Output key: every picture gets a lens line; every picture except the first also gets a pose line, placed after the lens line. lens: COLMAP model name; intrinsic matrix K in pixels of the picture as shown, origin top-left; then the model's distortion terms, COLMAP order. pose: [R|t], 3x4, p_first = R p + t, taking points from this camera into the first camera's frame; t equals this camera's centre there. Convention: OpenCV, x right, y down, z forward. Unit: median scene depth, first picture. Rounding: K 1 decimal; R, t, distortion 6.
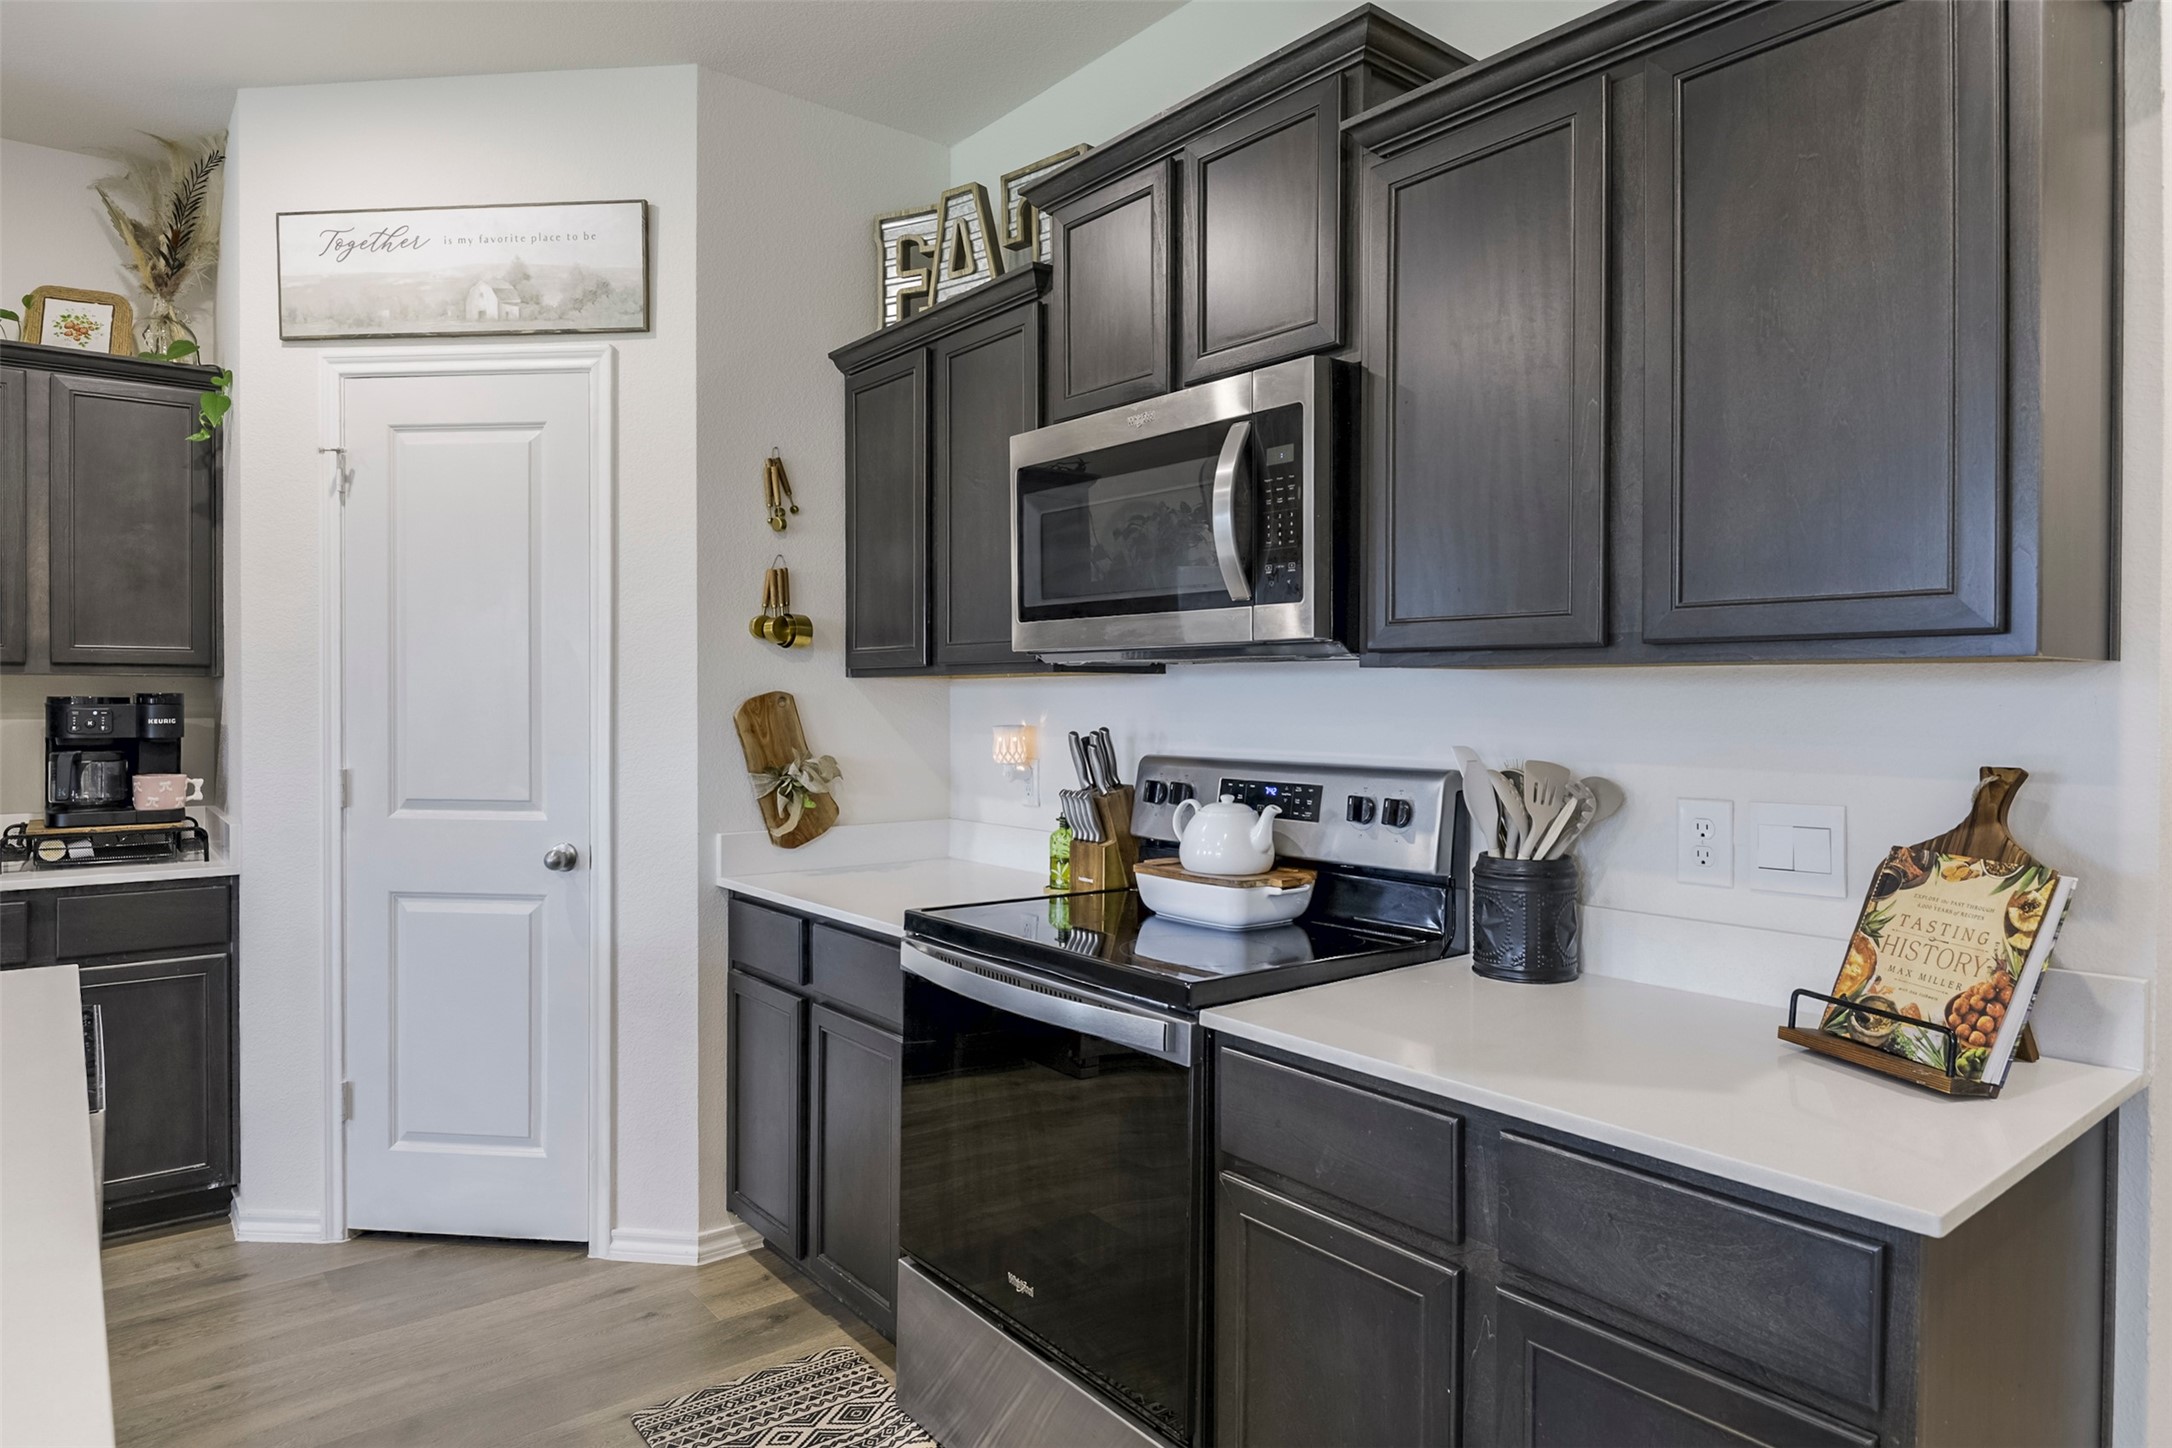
lens RADIAL K [[1257.8, 0, 1080.4], [0, 1257.8, 710.1], [0, 0, 1]] dist [0.019555, -0.030171]
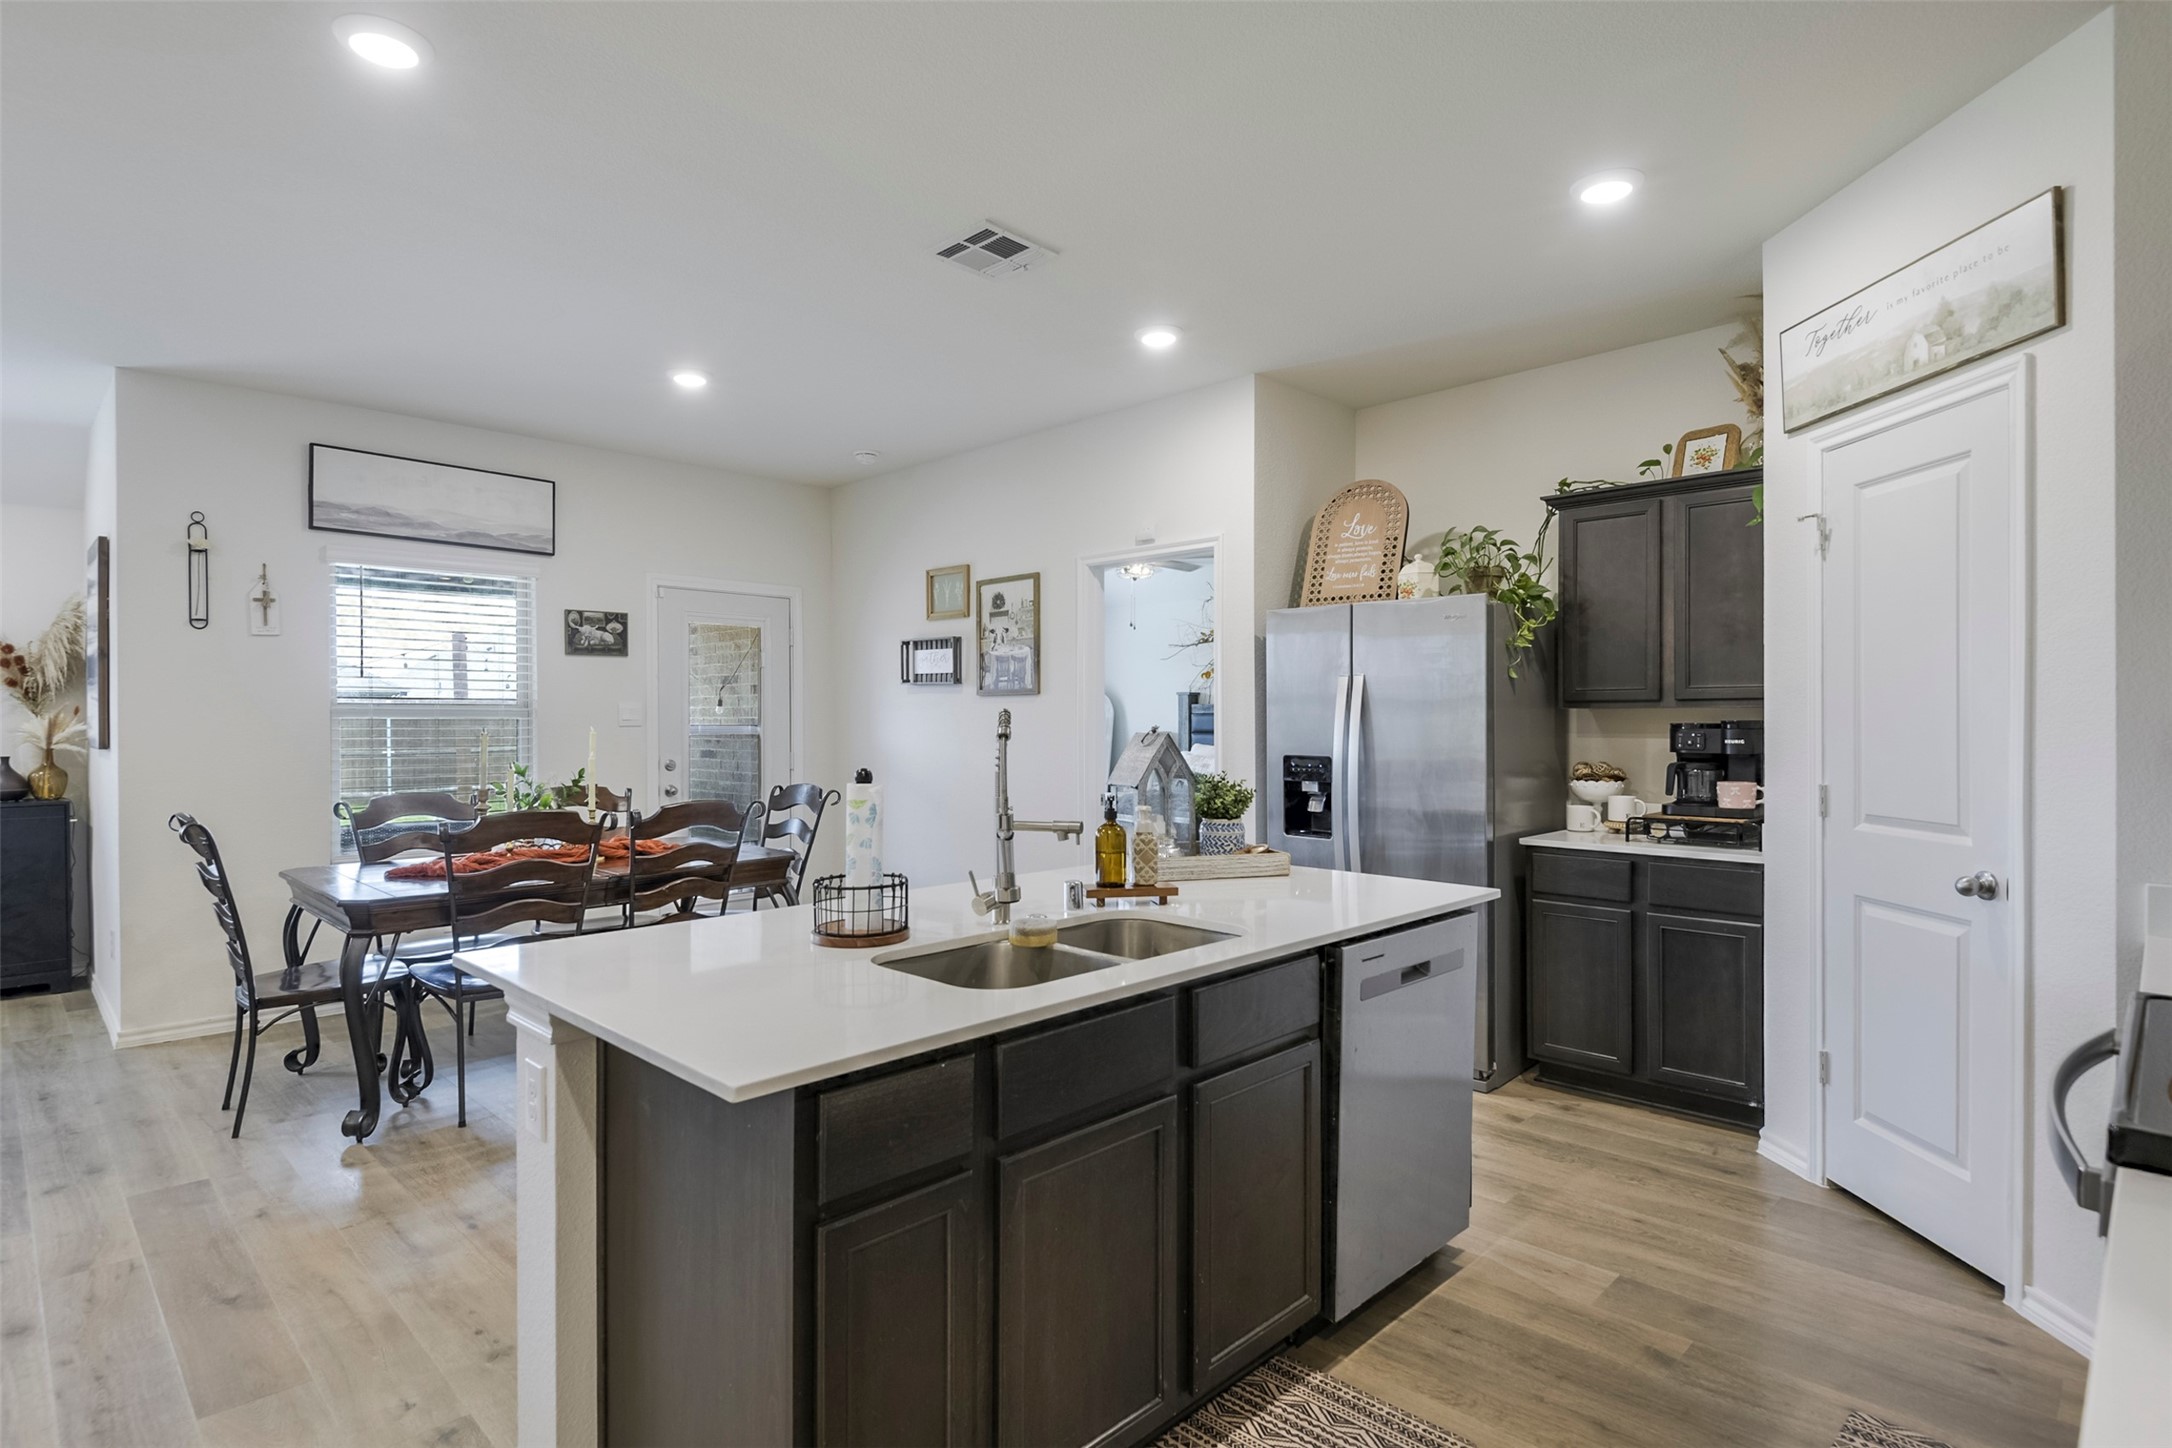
lens RADIAL K [[1101.7, 0, 1086.0], [0, 1101.7, 724.0], [0, 0, 1]] dist [0.027348, -0.025347]
pose [[0.117315, -0.000332, -0.993095, 0.370273], [-0.006575, 0.999978, -0.001111, -0.004202], [0.993073, 0.006659, 0.117310, 0.198057]]
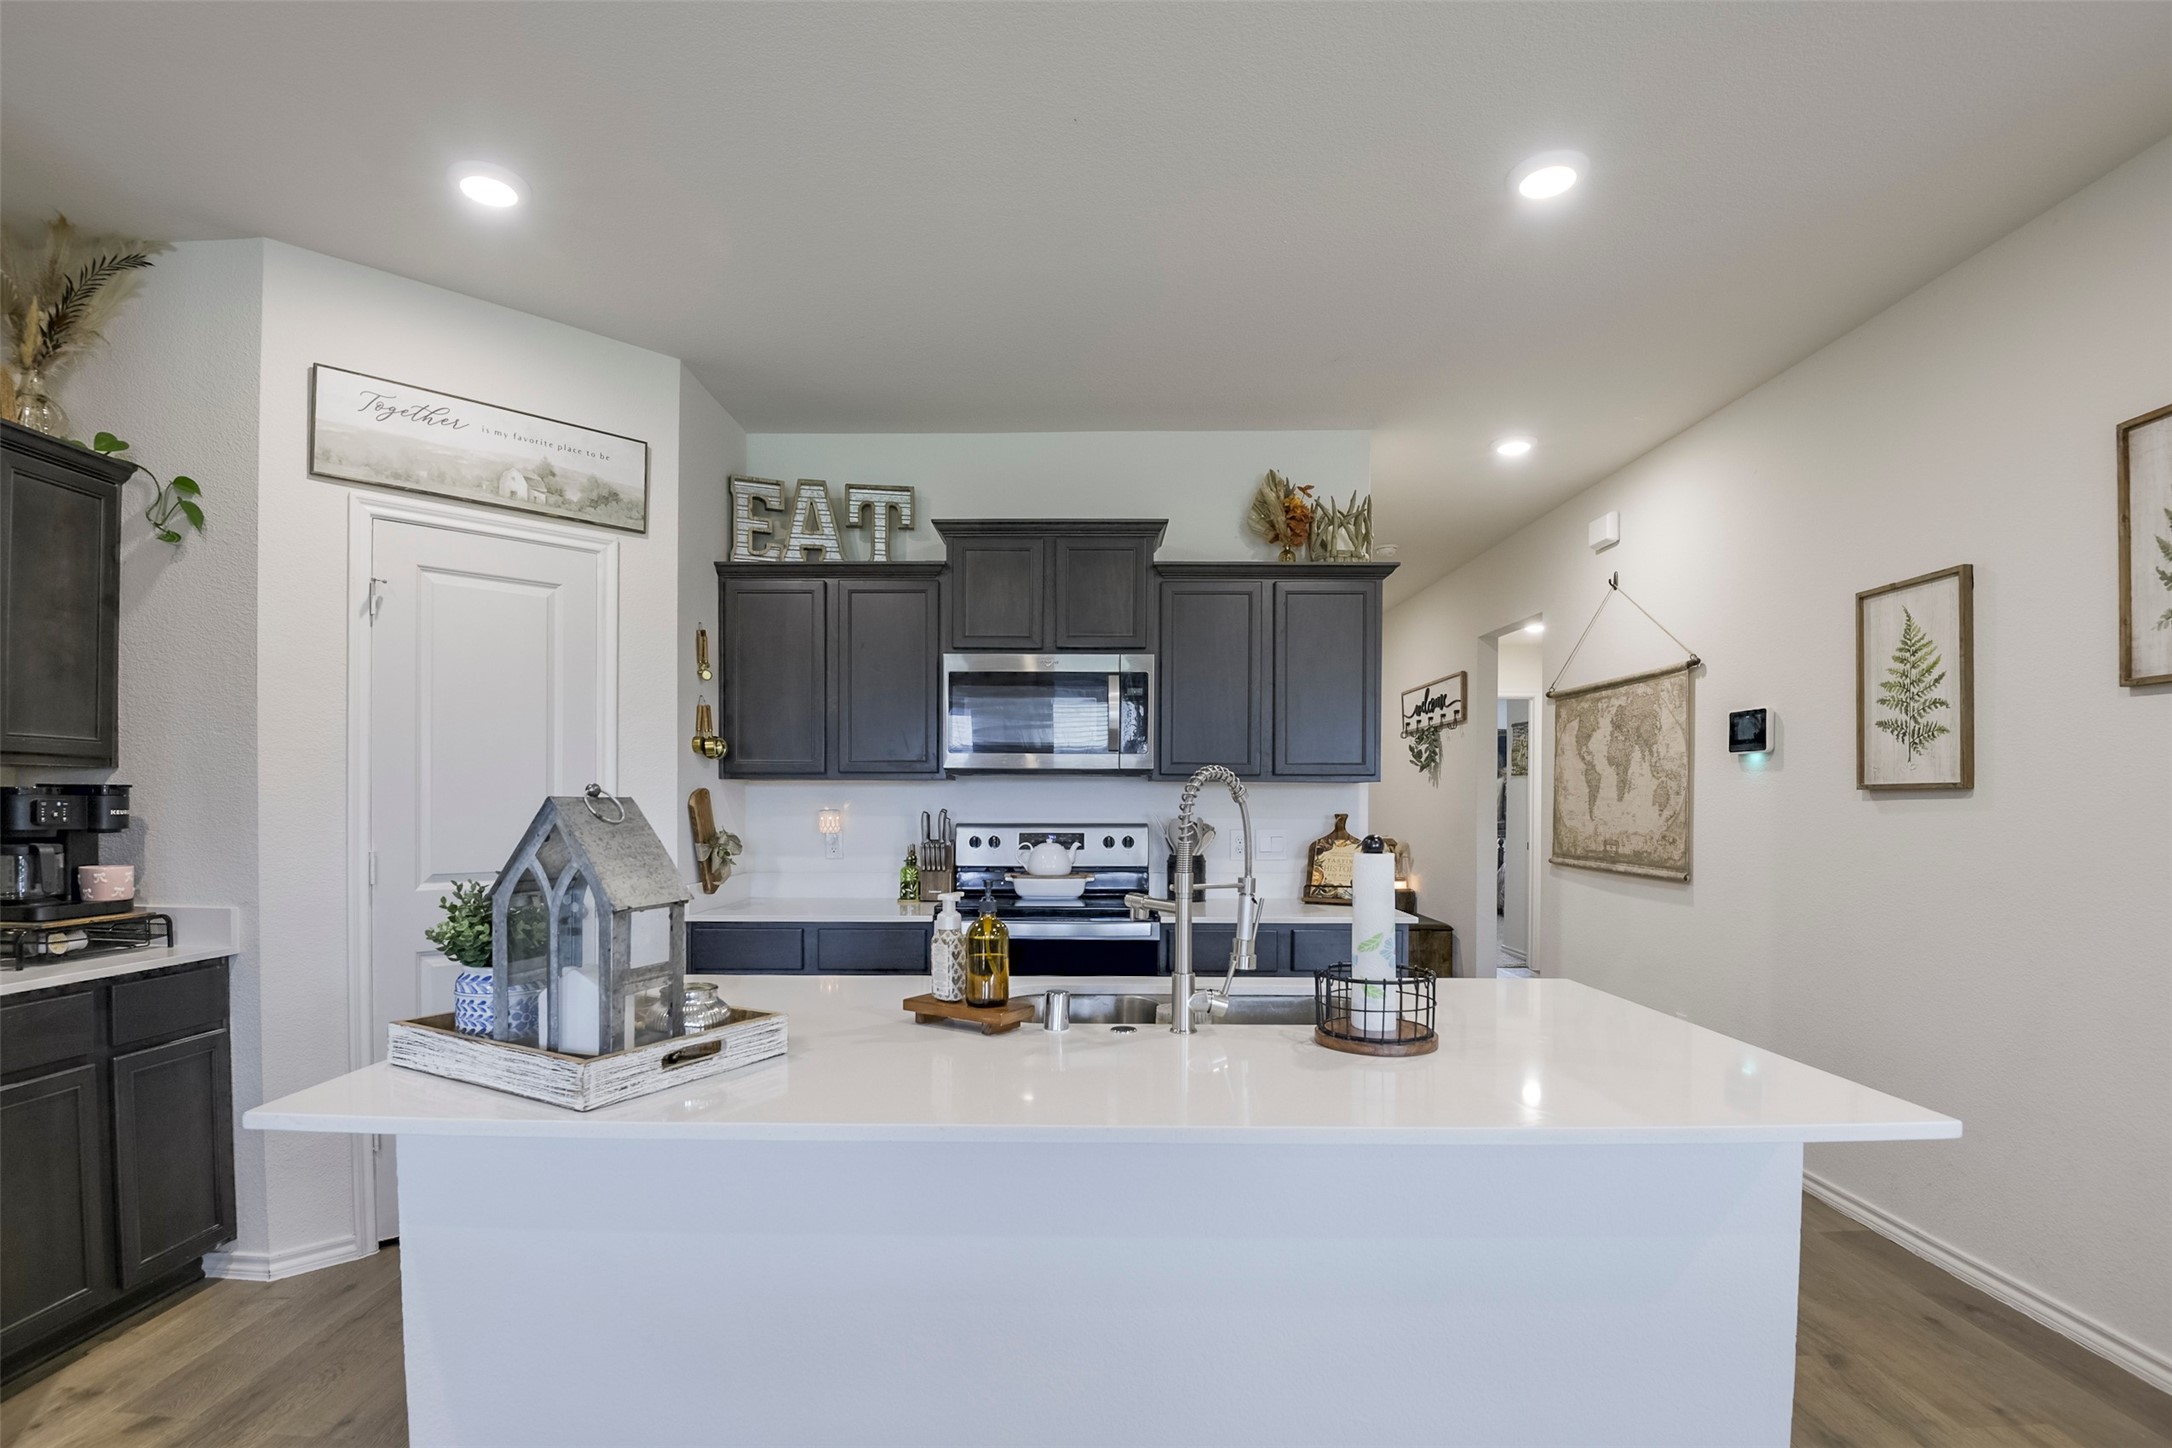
lens RADIAL K [[1021.6, 0, 1082.4], [0, 1021.6, 816.4], [0, 0, 1]] dist [-0.025974, -0.012344]
pose [[0.632940, -0.011117, 0.774121, -0.905759], [0.006998, 0.999938, 0.008639, 0.011222], [-0.774169, -0.000051, 0.632979, -0.102380]]
